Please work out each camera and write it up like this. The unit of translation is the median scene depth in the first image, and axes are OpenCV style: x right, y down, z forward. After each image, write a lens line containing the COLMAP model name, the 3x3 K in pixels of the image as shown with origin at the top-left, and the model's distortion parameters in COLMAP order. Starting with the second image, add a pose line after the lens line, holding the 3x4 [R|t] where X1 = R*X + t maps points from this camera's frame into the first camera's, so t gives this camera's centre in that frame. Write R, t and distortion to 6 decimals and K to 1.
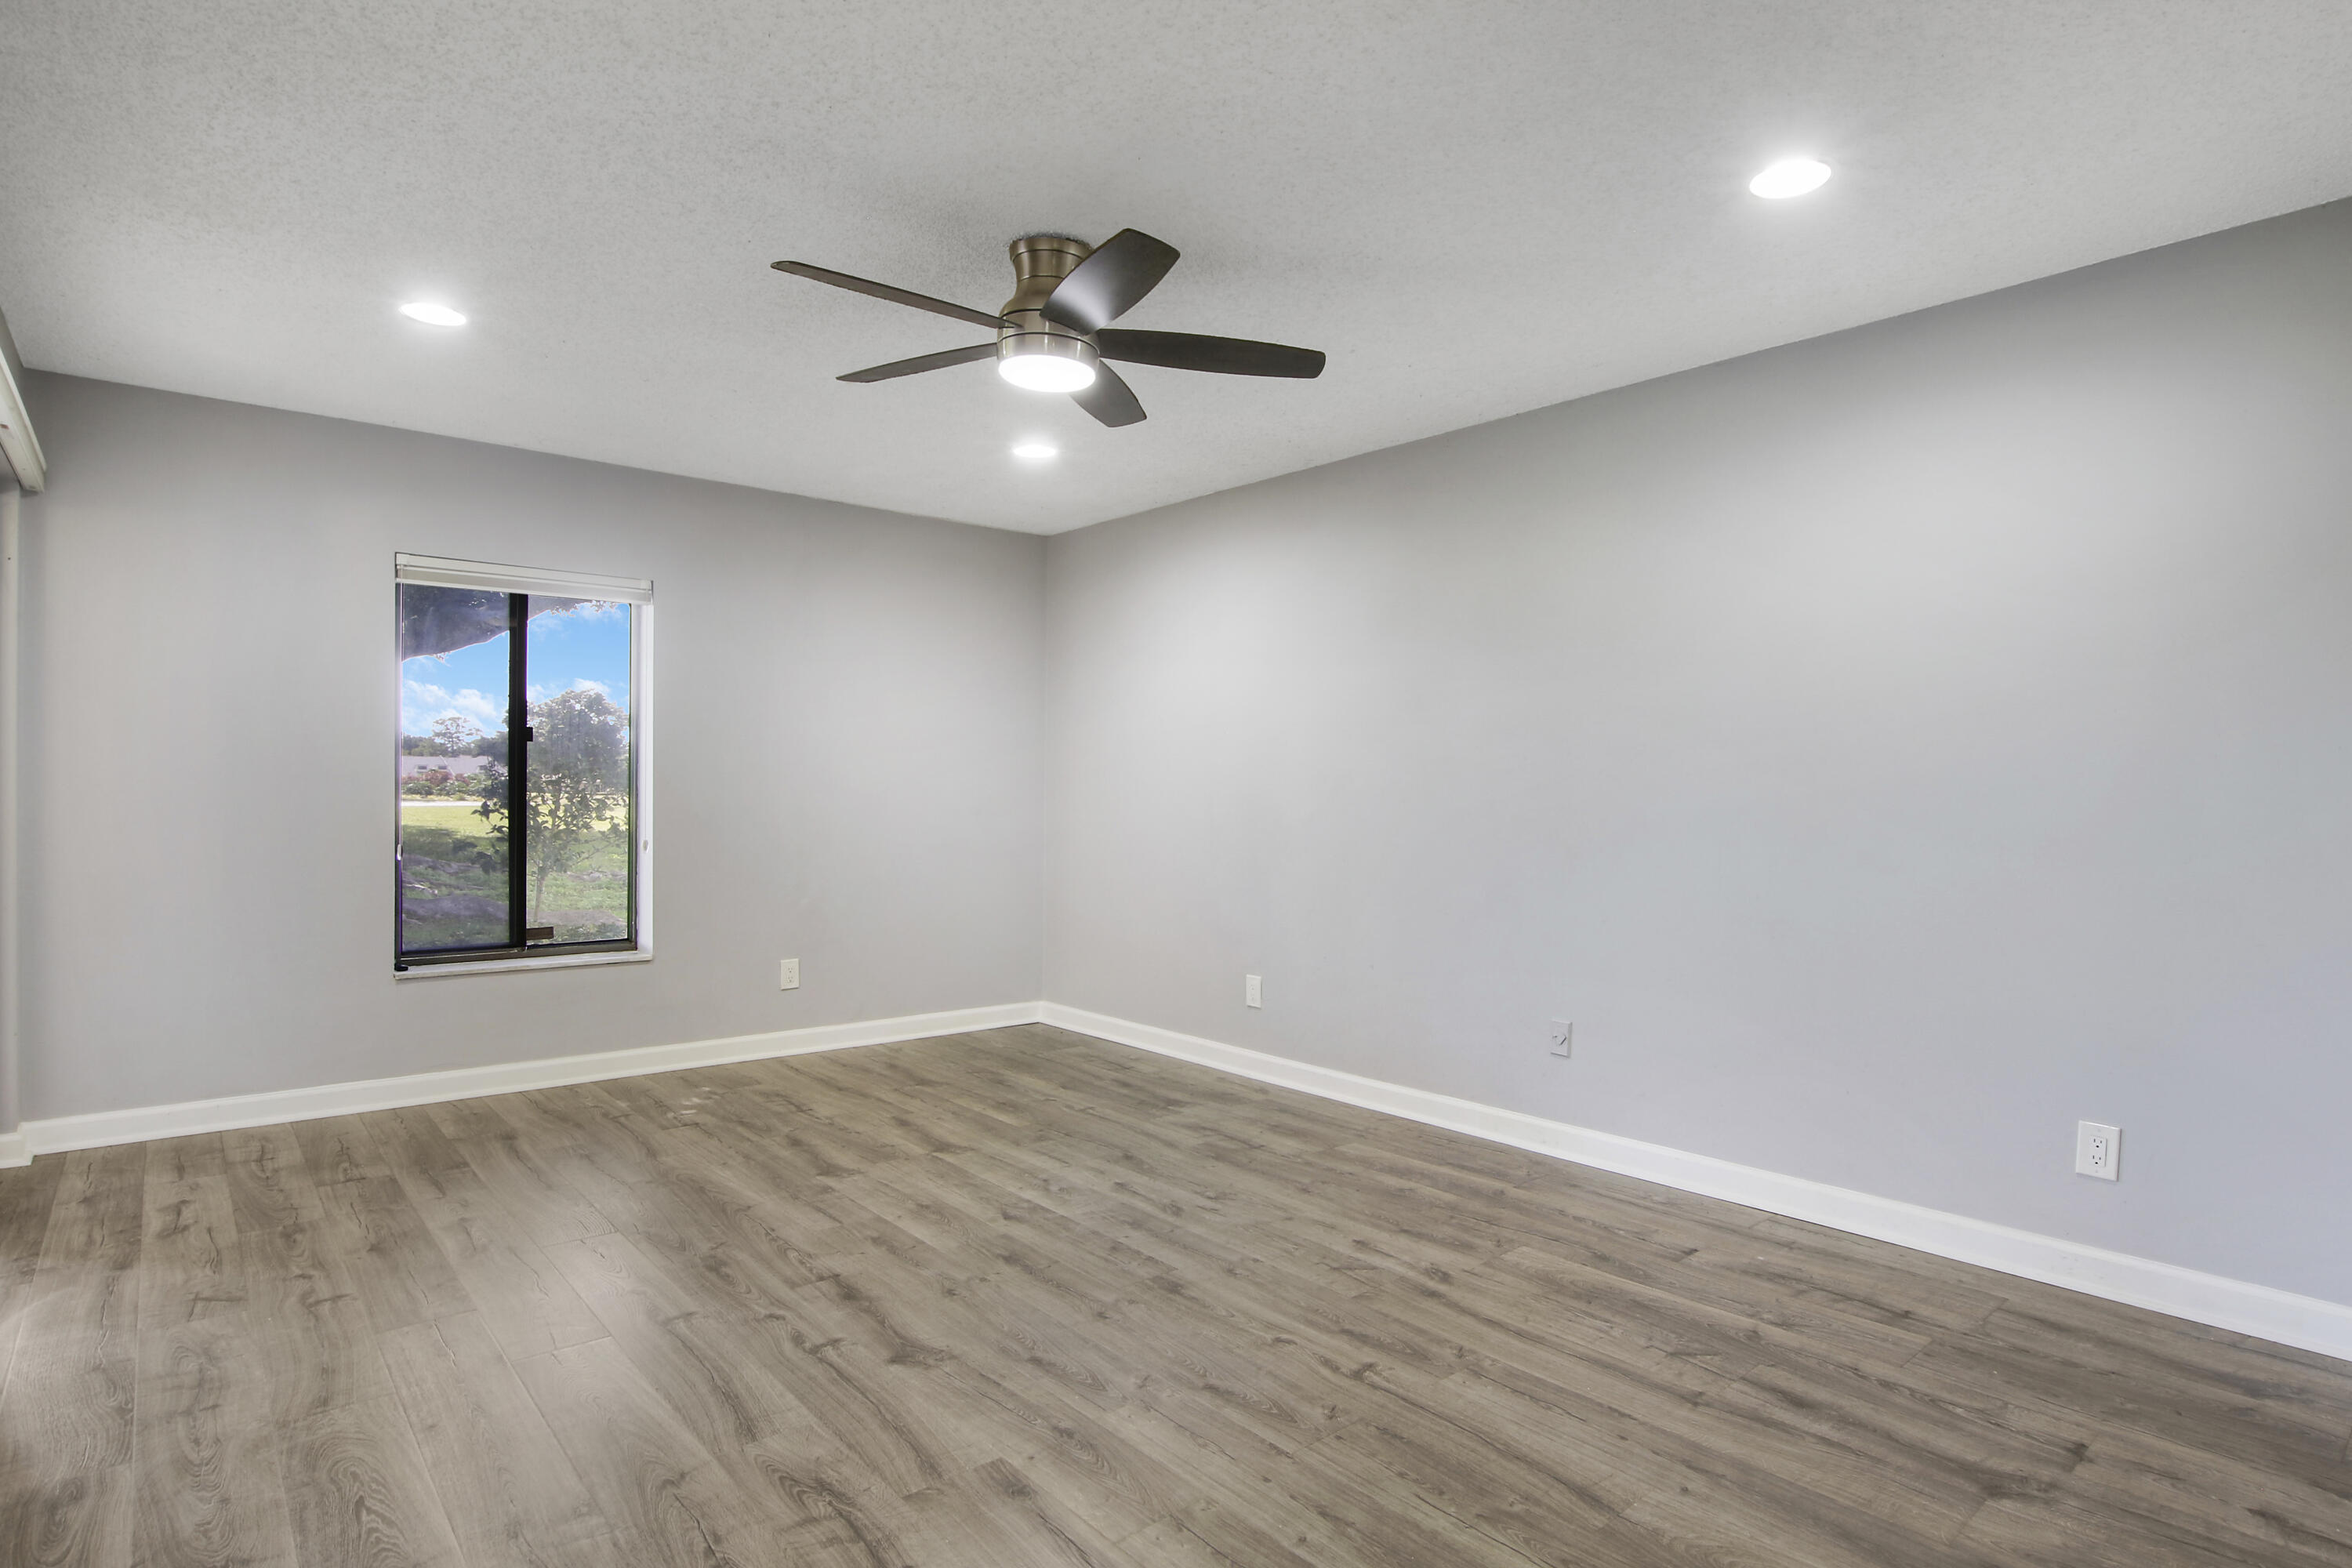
lens RADIAL K [[1234.8, 0, 1177.7], [0, 1234.8, 800.1], [0, 0, 1]] dist [-0.017387, 0.000974]
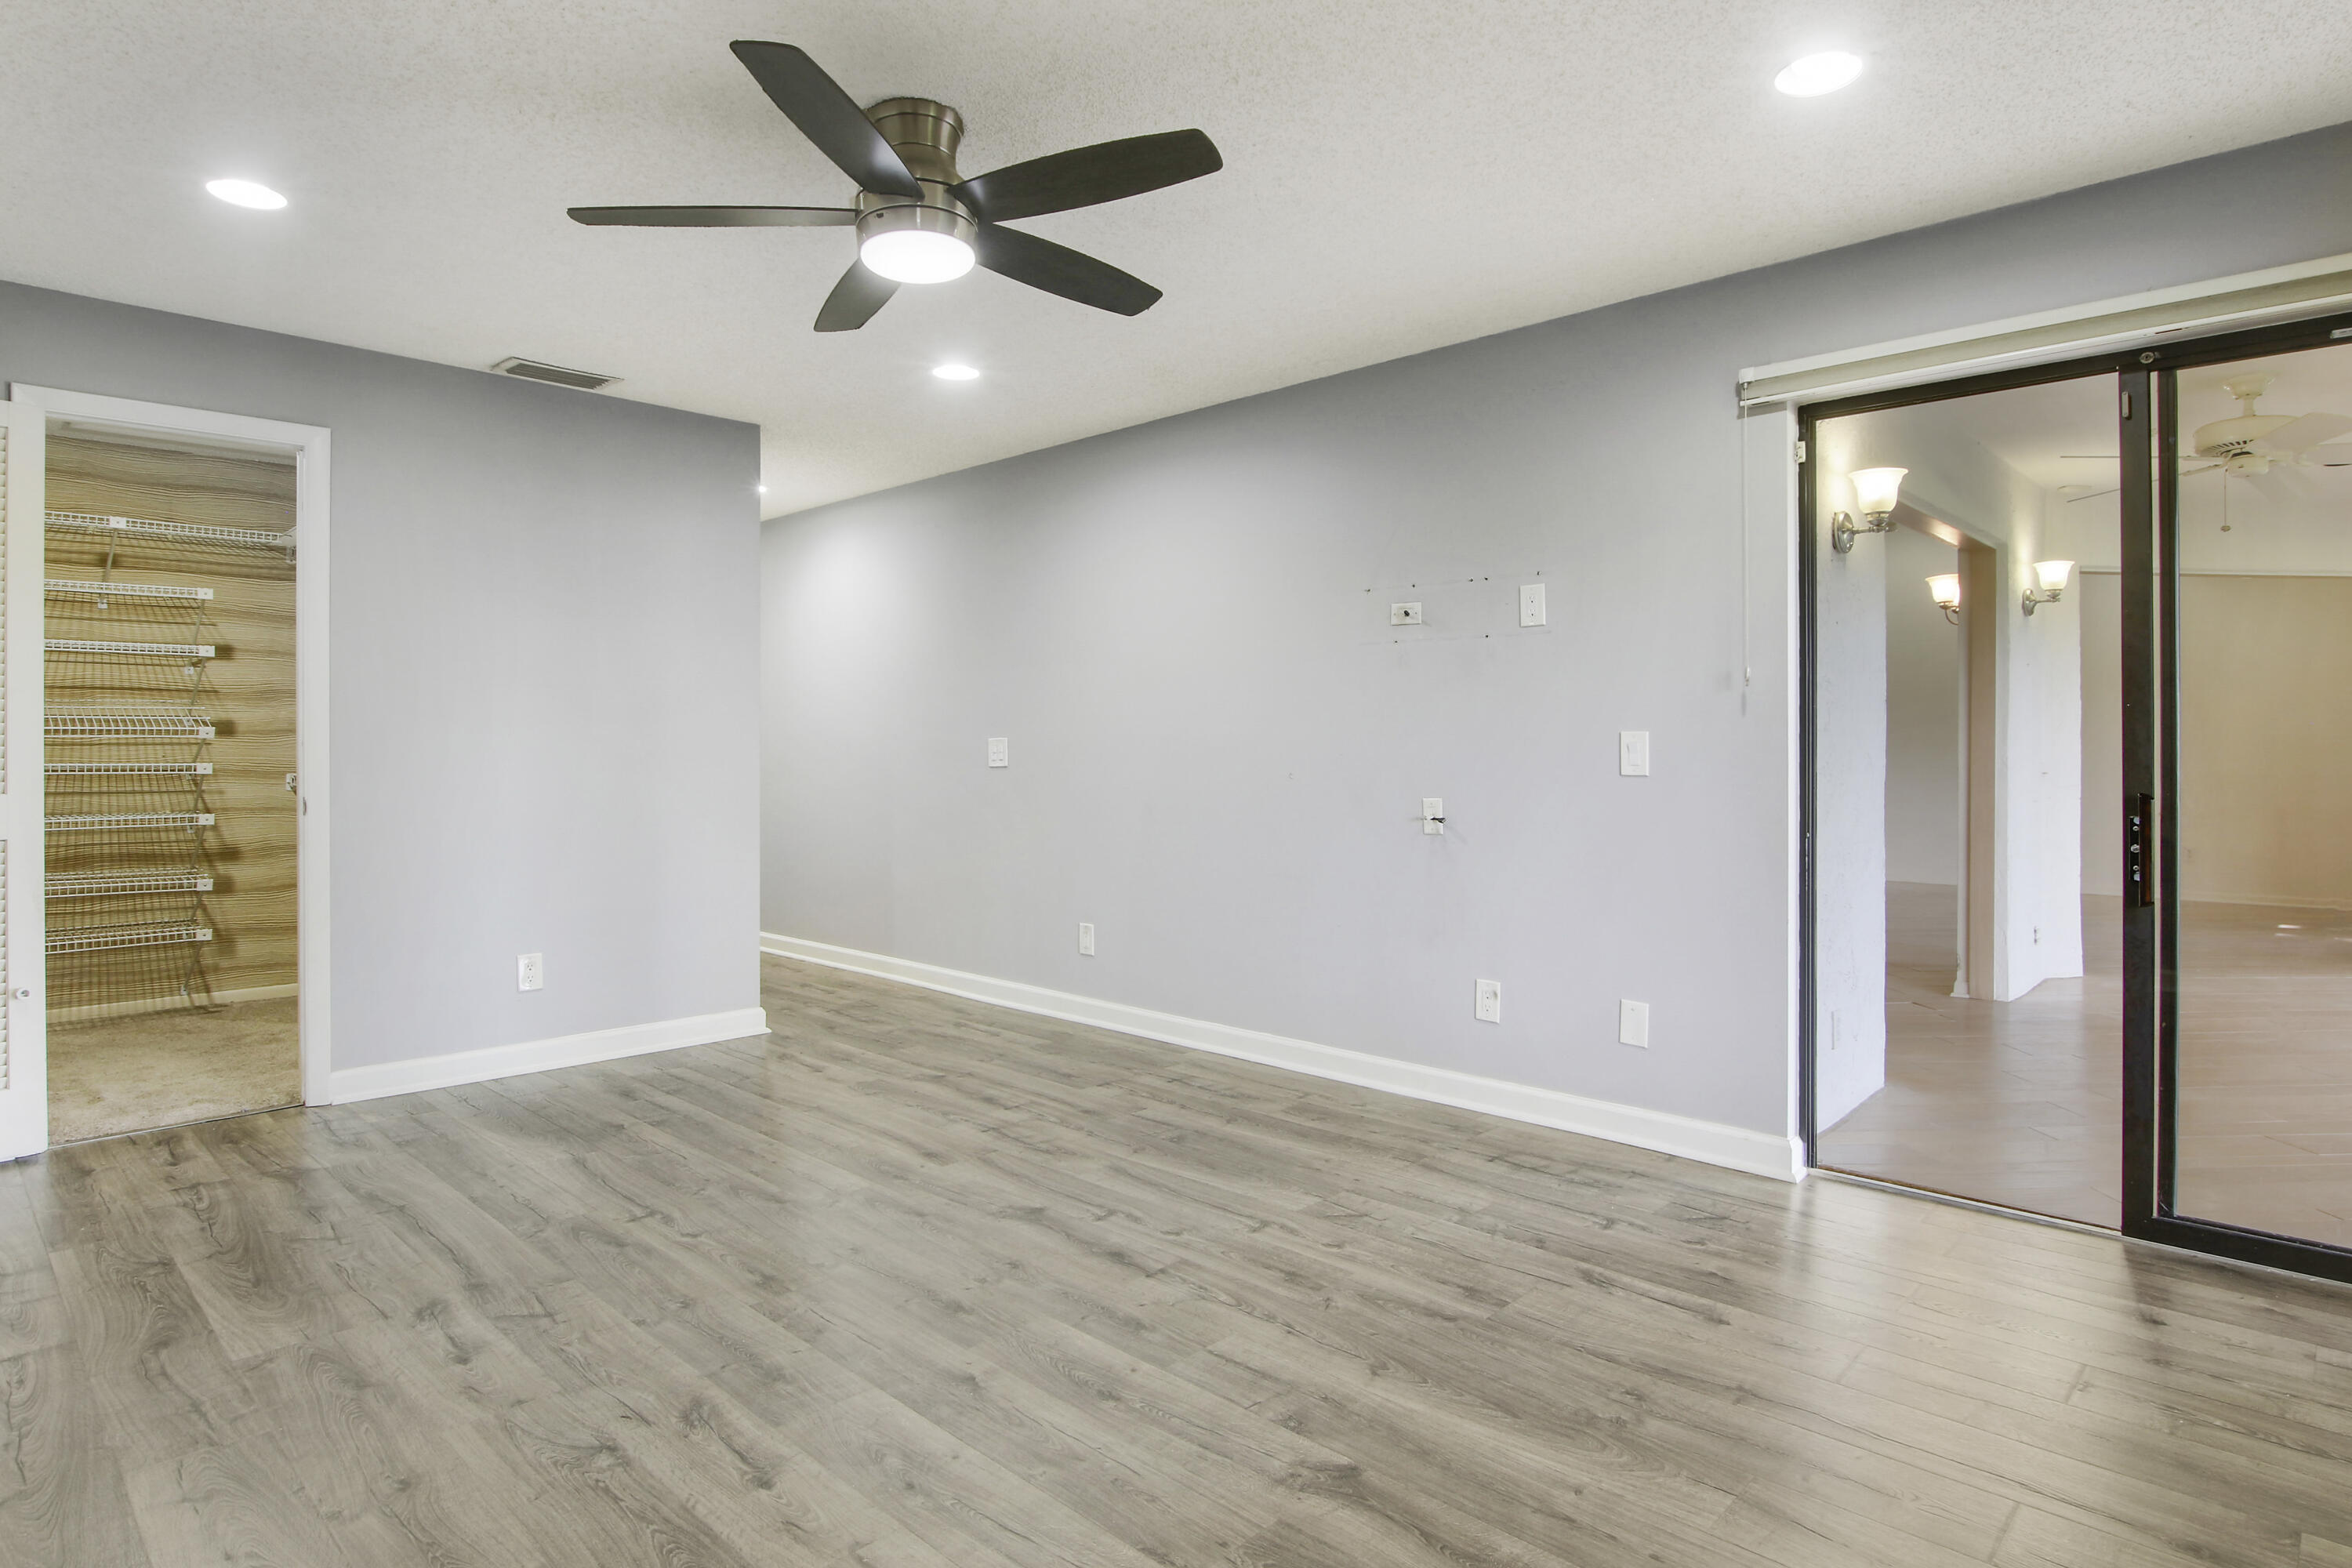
lens RADIAL K [[1250.9, 0, 1173.3], [0, 1250.9, 752.5], [0, 0, 1]] dist [-0.017720, -0.000153]
pose [[-0.995474, -0.008006, -0.094700, -0.215375], [-0.008722, 0.999936, 0.007153, 0.000428], [0.094637, 0.007947, -0.995480, 1.984940]]
